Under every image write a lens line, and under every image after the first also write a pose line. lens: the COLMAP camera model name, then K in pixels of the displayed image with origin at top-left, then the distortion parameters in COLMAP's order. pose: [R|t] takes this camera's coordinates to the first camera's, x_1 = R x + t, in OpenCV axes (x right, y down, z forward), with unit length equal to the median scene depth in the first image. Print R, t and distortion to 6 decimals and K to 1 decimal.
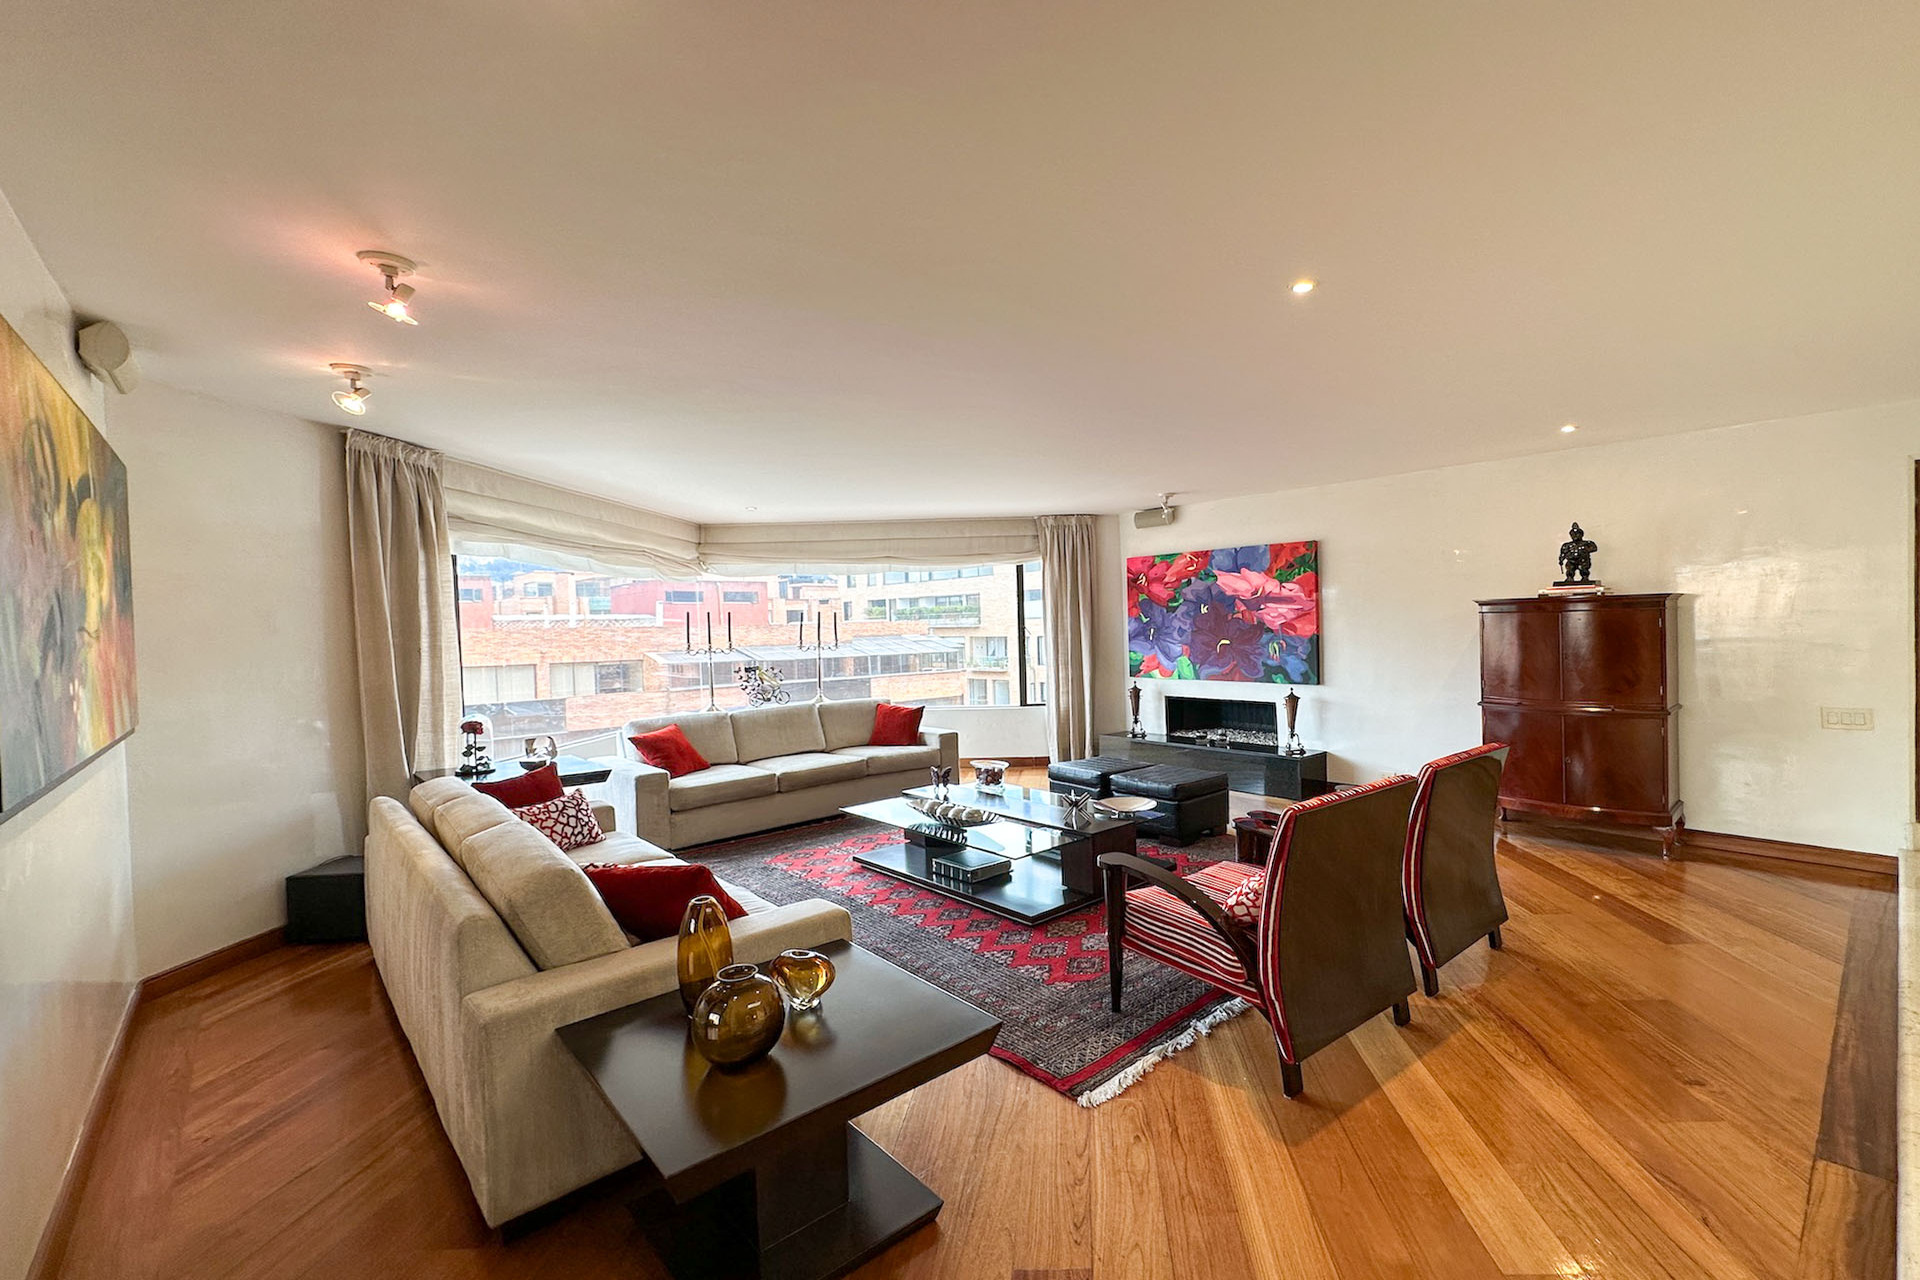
lens RADIAL K [[823.4, 0, 1063.4], [0, 823.4, 638.2], [0, 0, 1]] dist [0.000521, -0.000450]
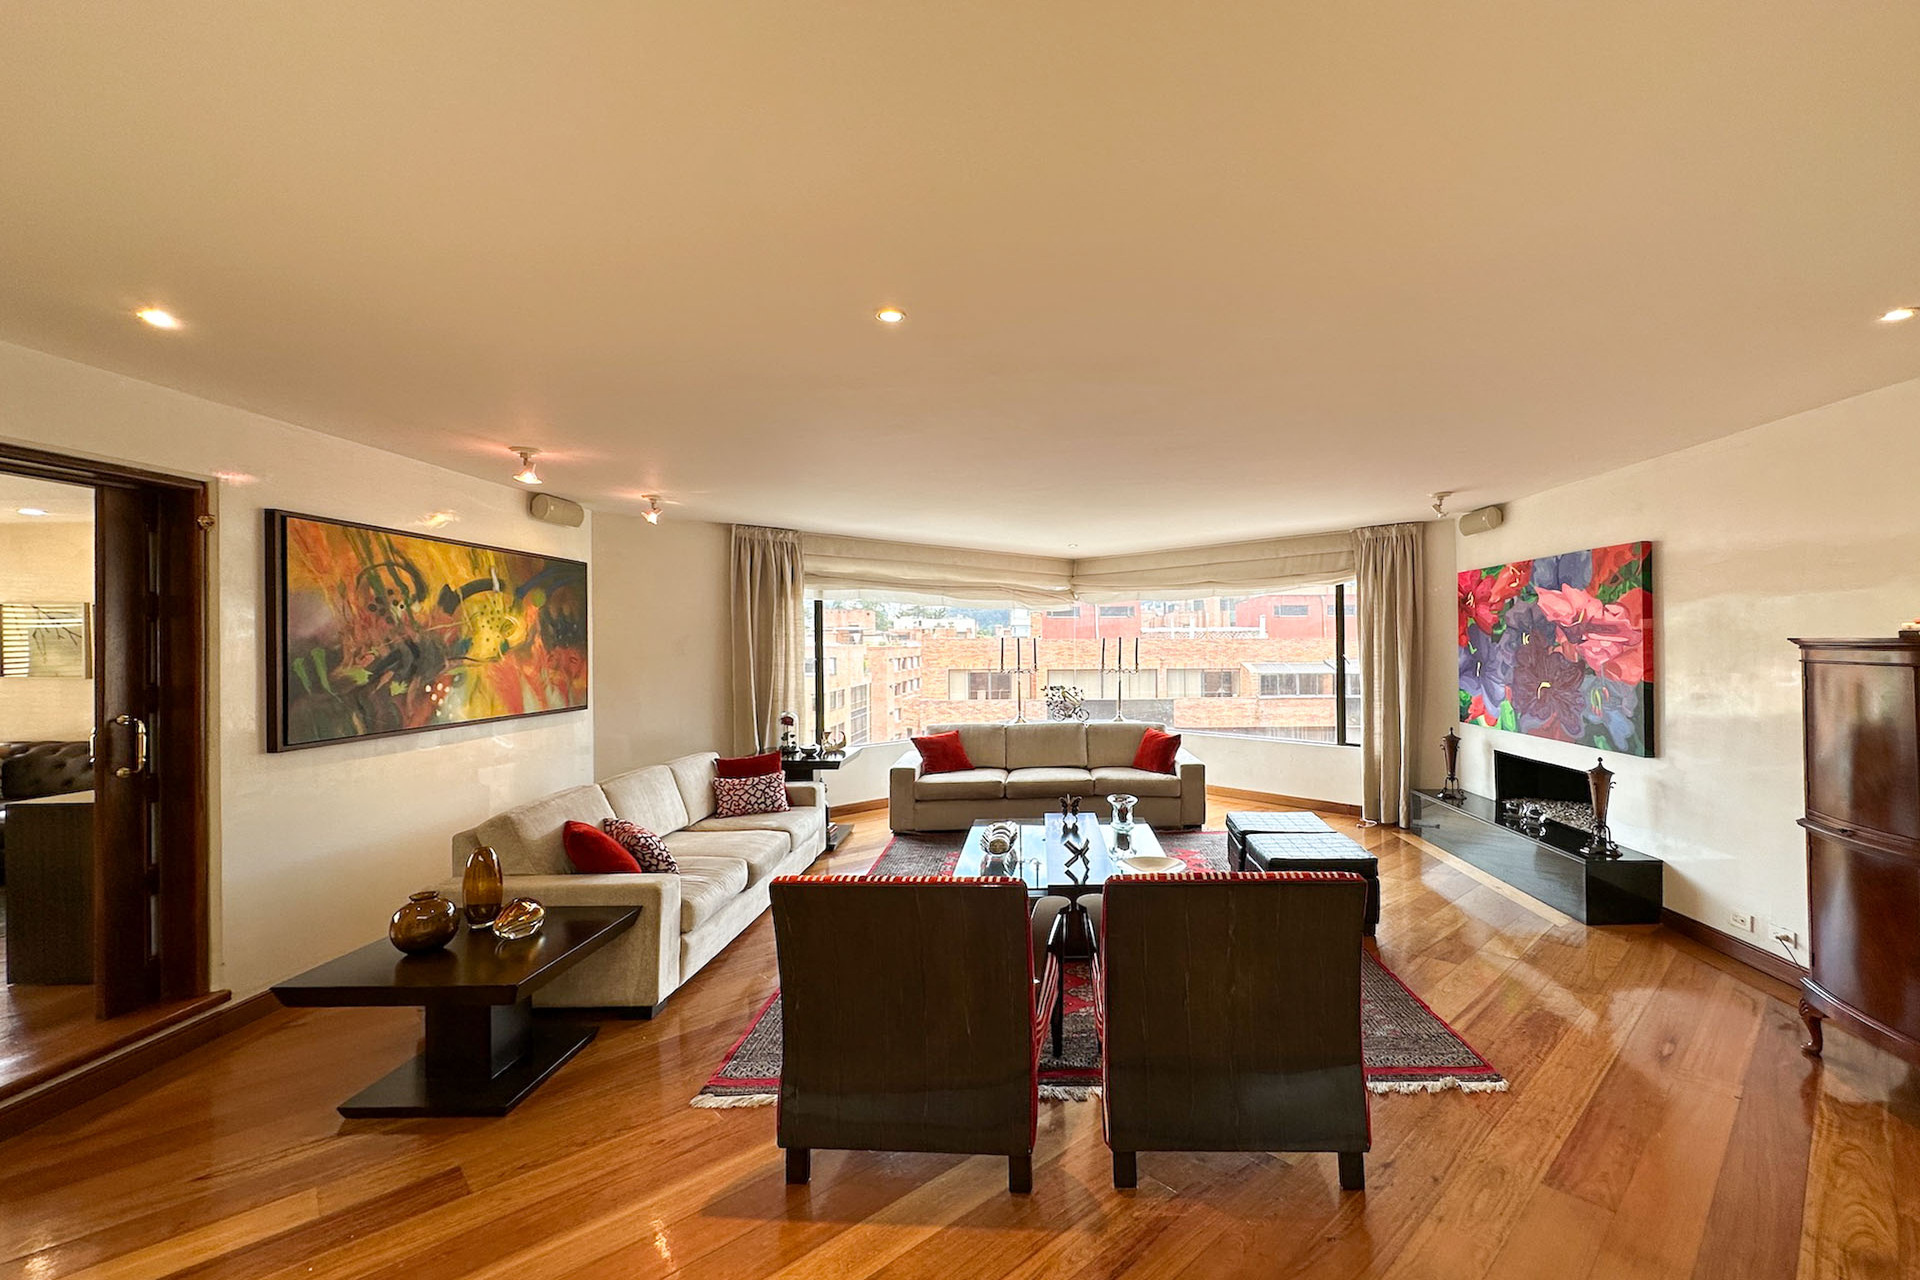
lens RADIAL K [[817.2, 0, 1058.9], [0, 817.2, 642.9], [0, 0, 1]] dist [-0.000134, 0.000411]
pose [[0.722530, 0.015001, -0.691177, 0.392519], [-0.019945, 0.999801, 0.000849, -0.025035], [0.691052, 0.013172, 0.722685, 0.180622]]
